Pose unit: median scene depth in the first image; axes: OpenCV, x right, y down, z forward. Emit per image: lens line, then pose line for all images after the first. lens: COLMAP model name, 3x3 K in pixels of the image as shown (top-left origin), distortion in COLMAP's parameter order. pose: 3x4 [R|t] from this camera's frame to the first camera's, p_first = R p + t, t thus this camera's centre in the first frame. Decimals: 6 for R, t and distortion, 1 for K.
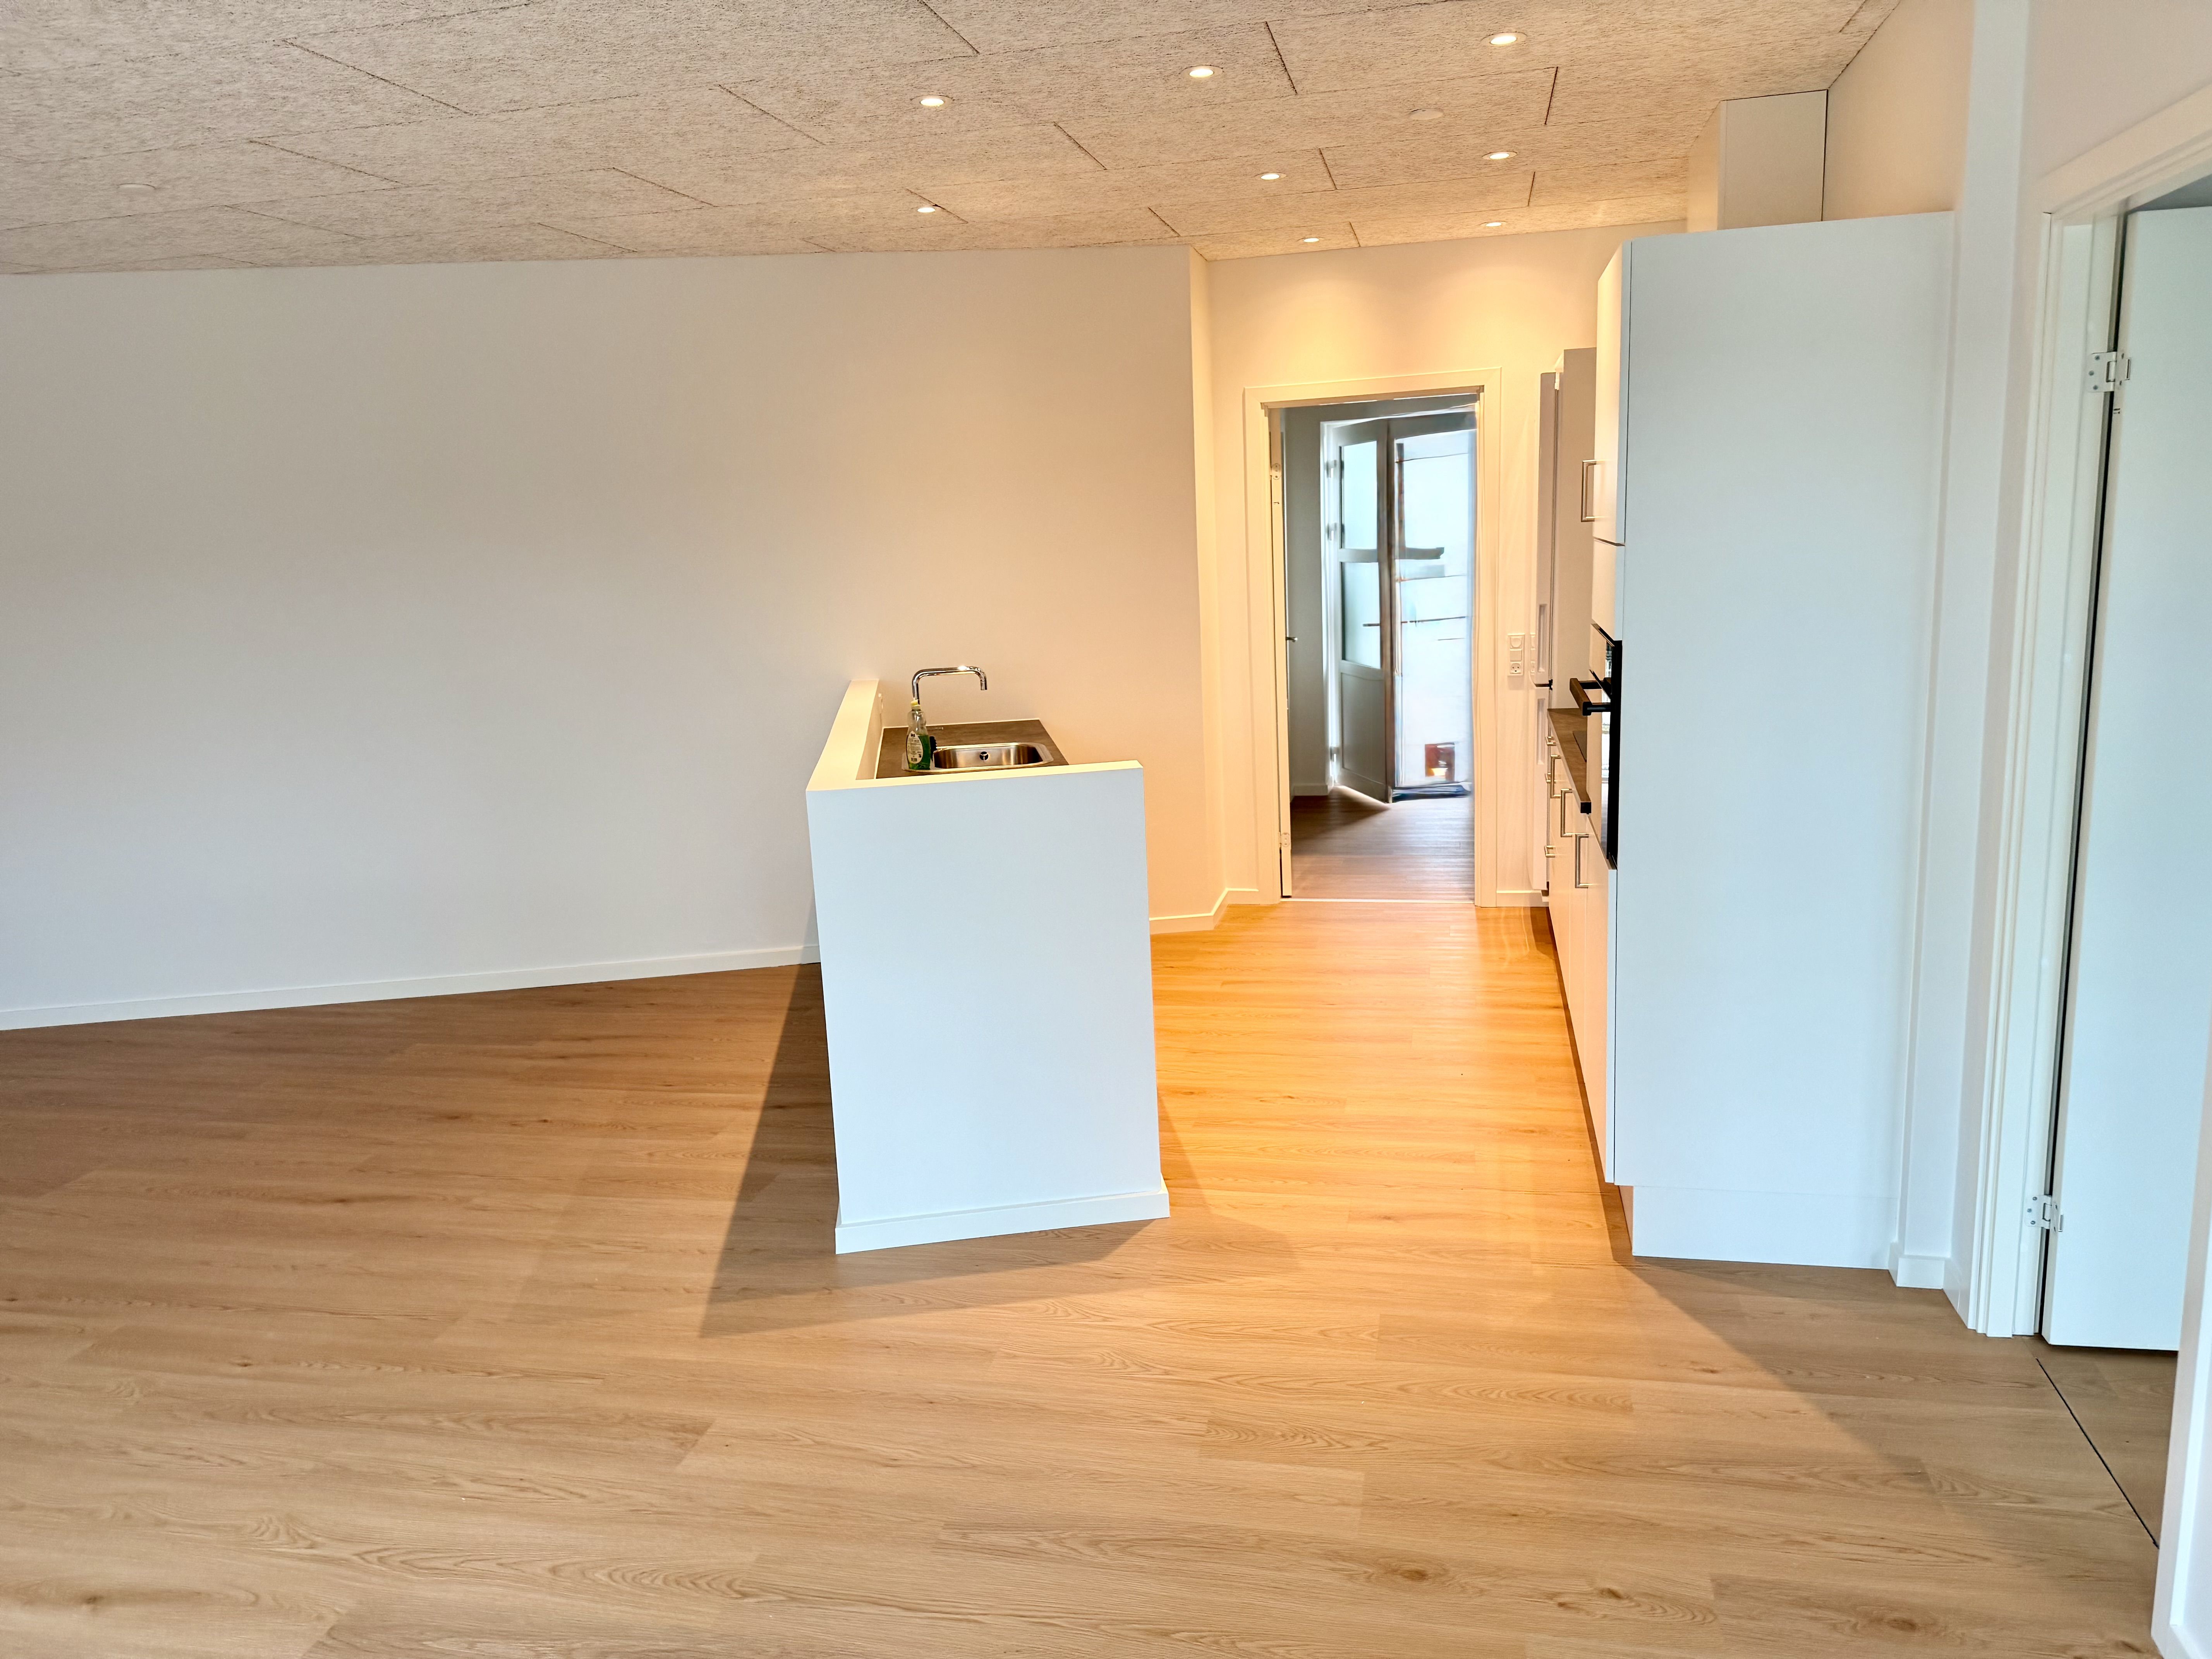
lens RADIAL K [[1556.7, 0, 1123.6], [0, 1556.7, 825.1], [0, 0, 1]] dist [-0.008118, -0.002716]
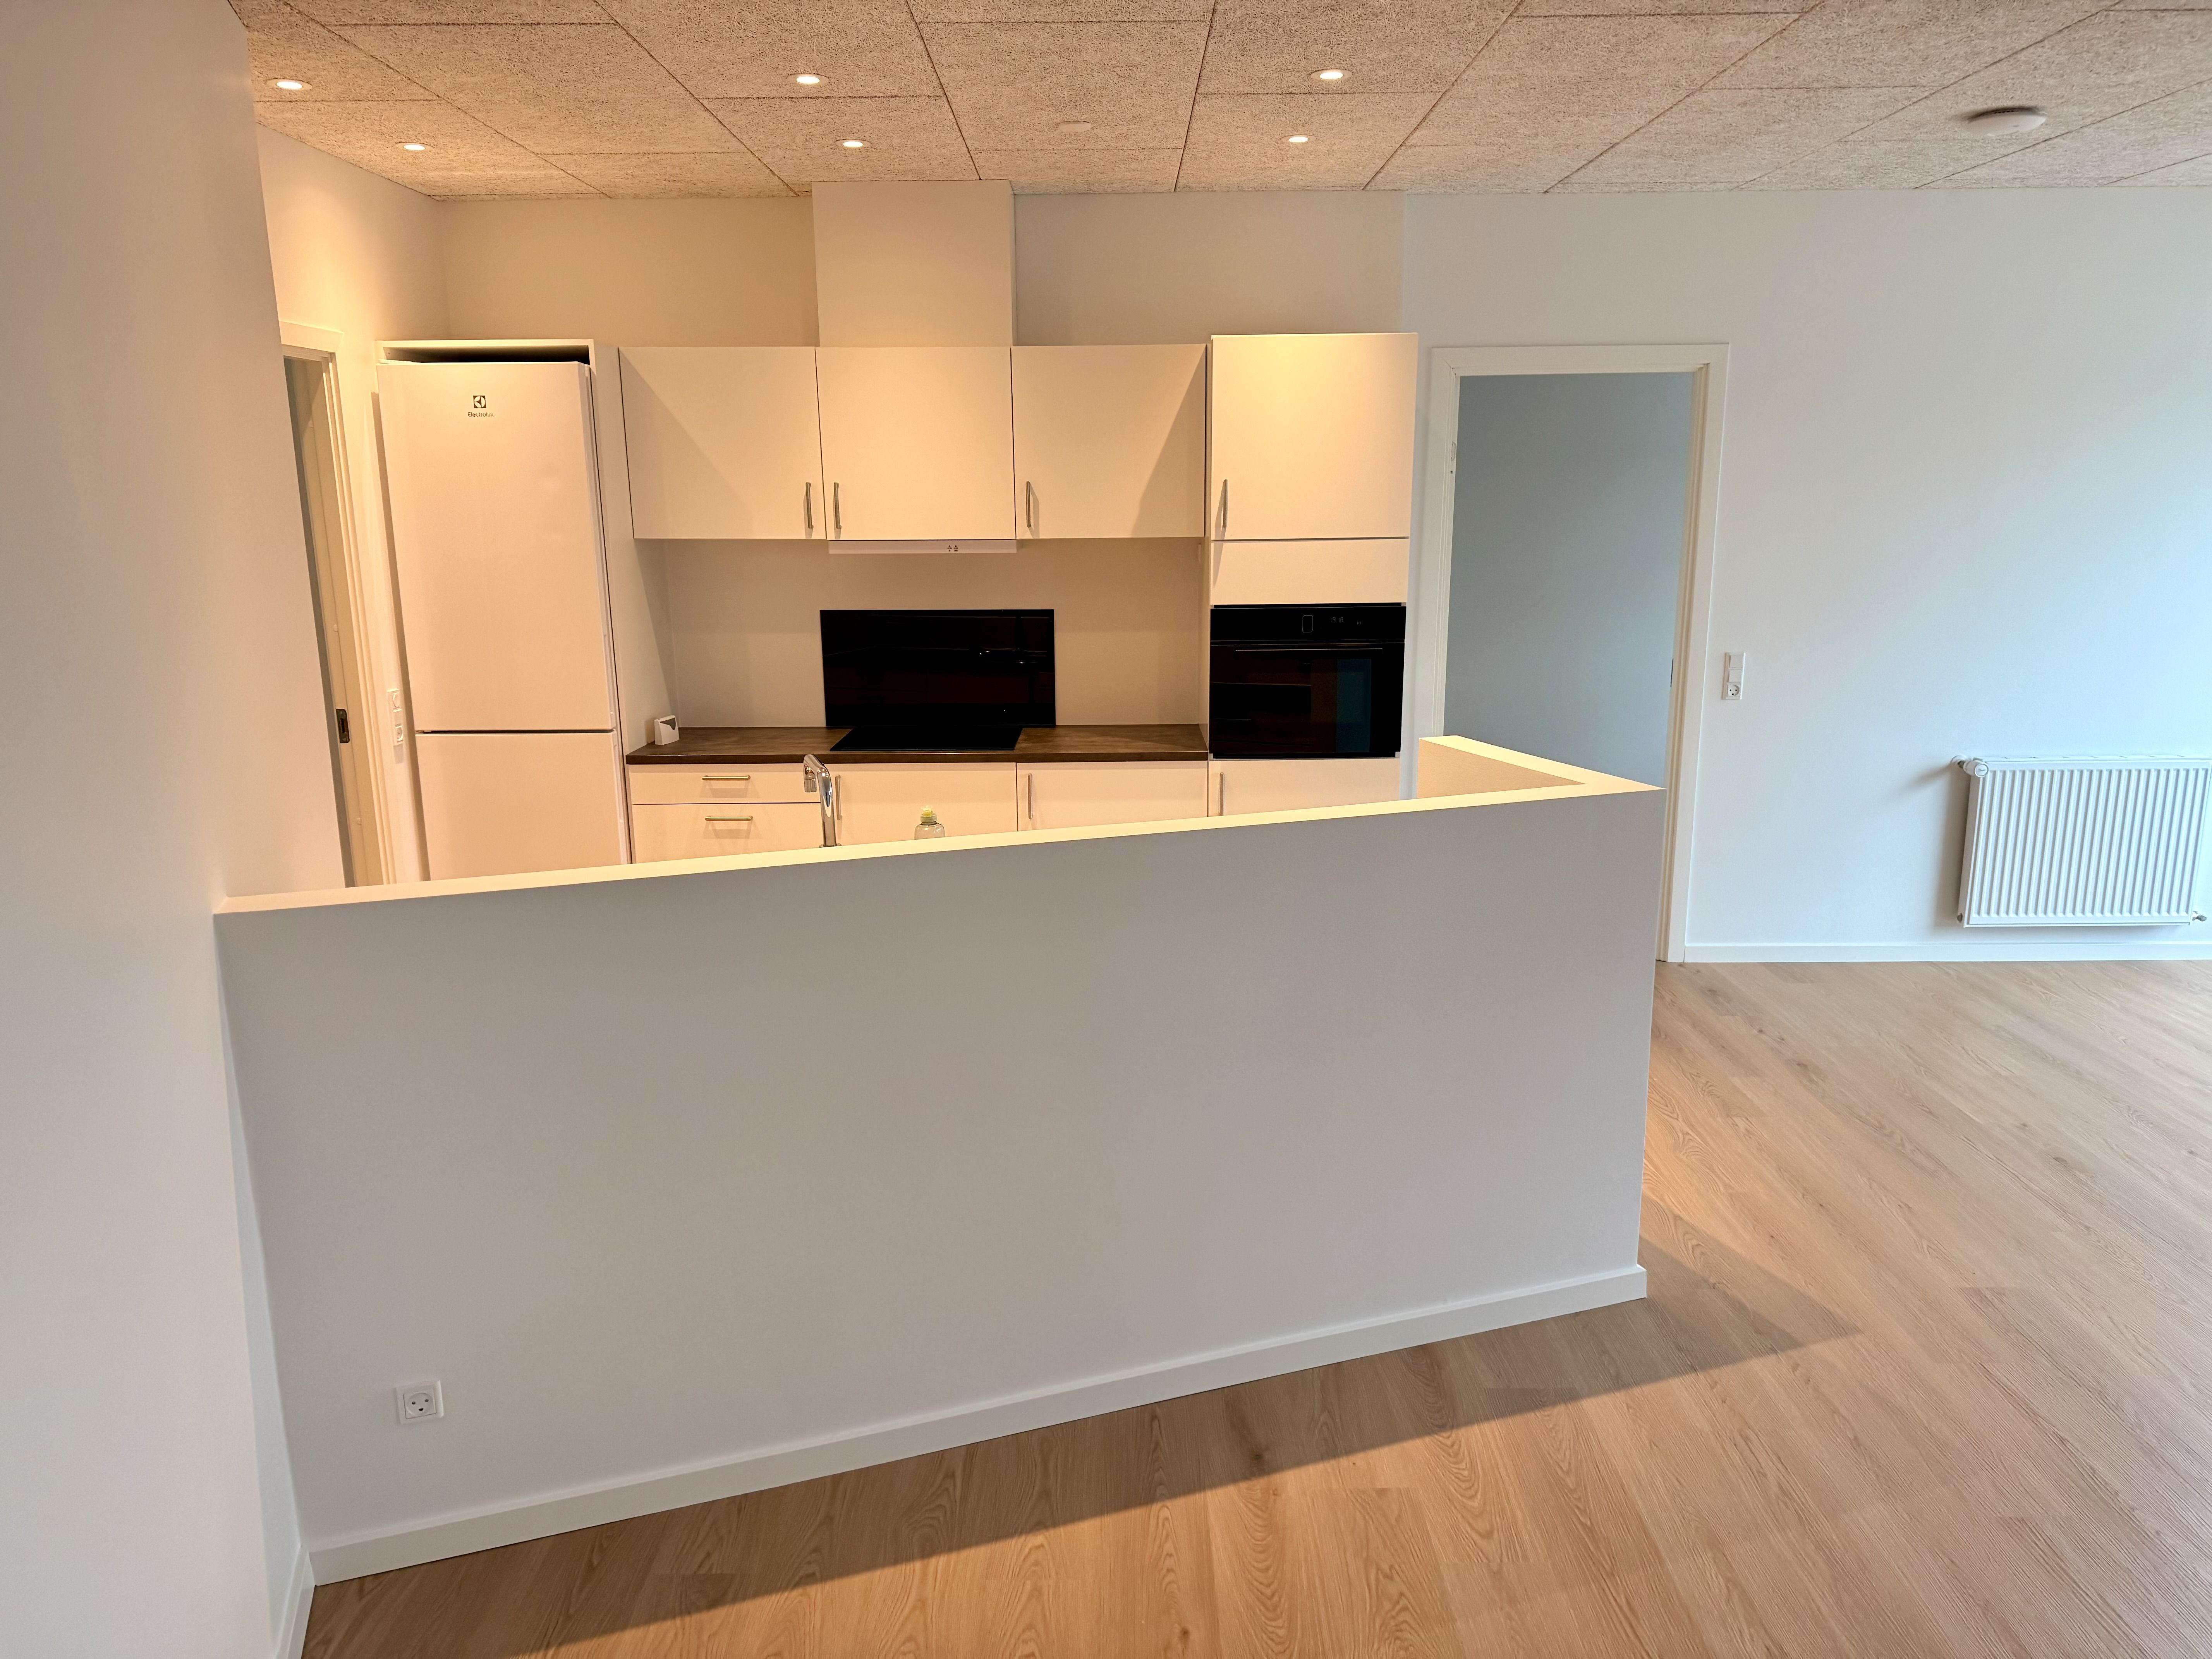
lens RADIAL K [[1556.7, 0, 1123.6], [0, 1556.7, 825.1], [0, 0, 1]] dist [-0.008118, -0.002716]
pose [[-0.210352, -0.157271, 0.964893, -0.978847], [0.208370, 0.957084, 0.201425, -0.239882], [-0.955162, 0.243424, -0.168554, 1.414270]]
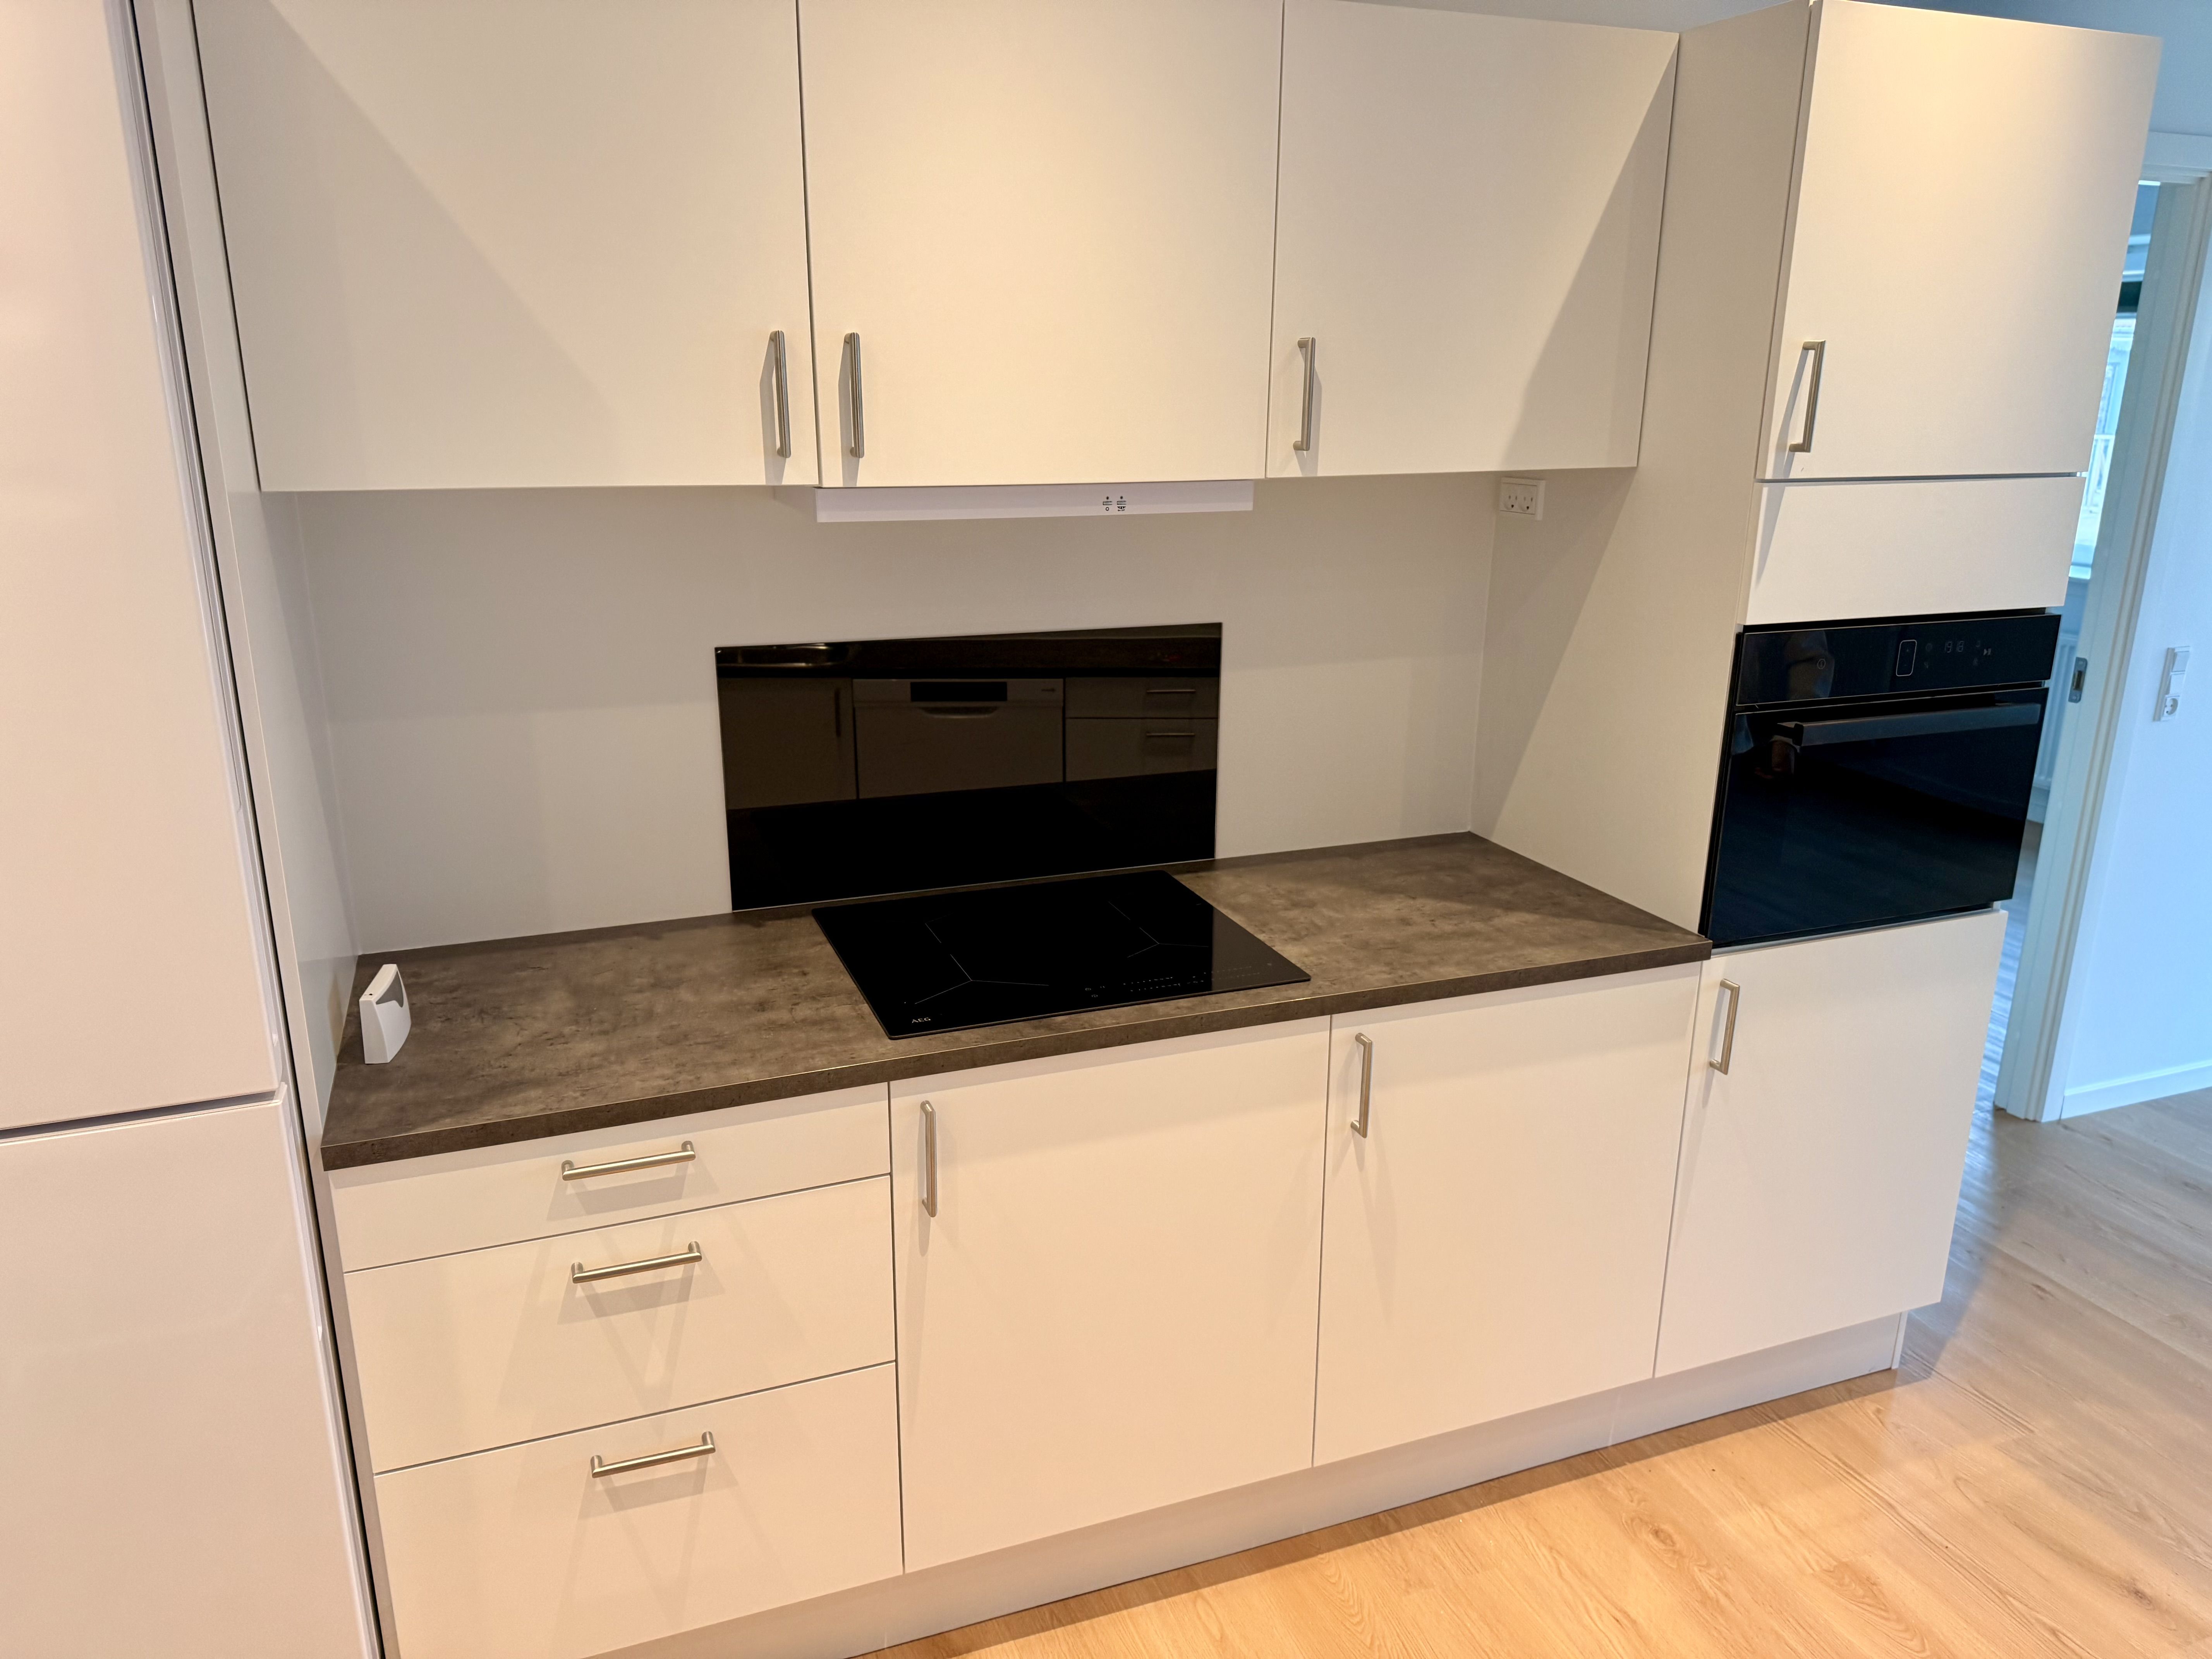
lens RADIAL K [[1556.7, 0, 1123.6], [0, 1556.7, 825.1], [0, 0, 1]] dist [-0.008118, -0.002716]
pose [[-0.543499, -0.169324, 0.822155, -0.060203], [0.191850, 0.928462, 0.318043, -0.300567], [-0.817192, 0.330587, -0.472133, 1.574094]]
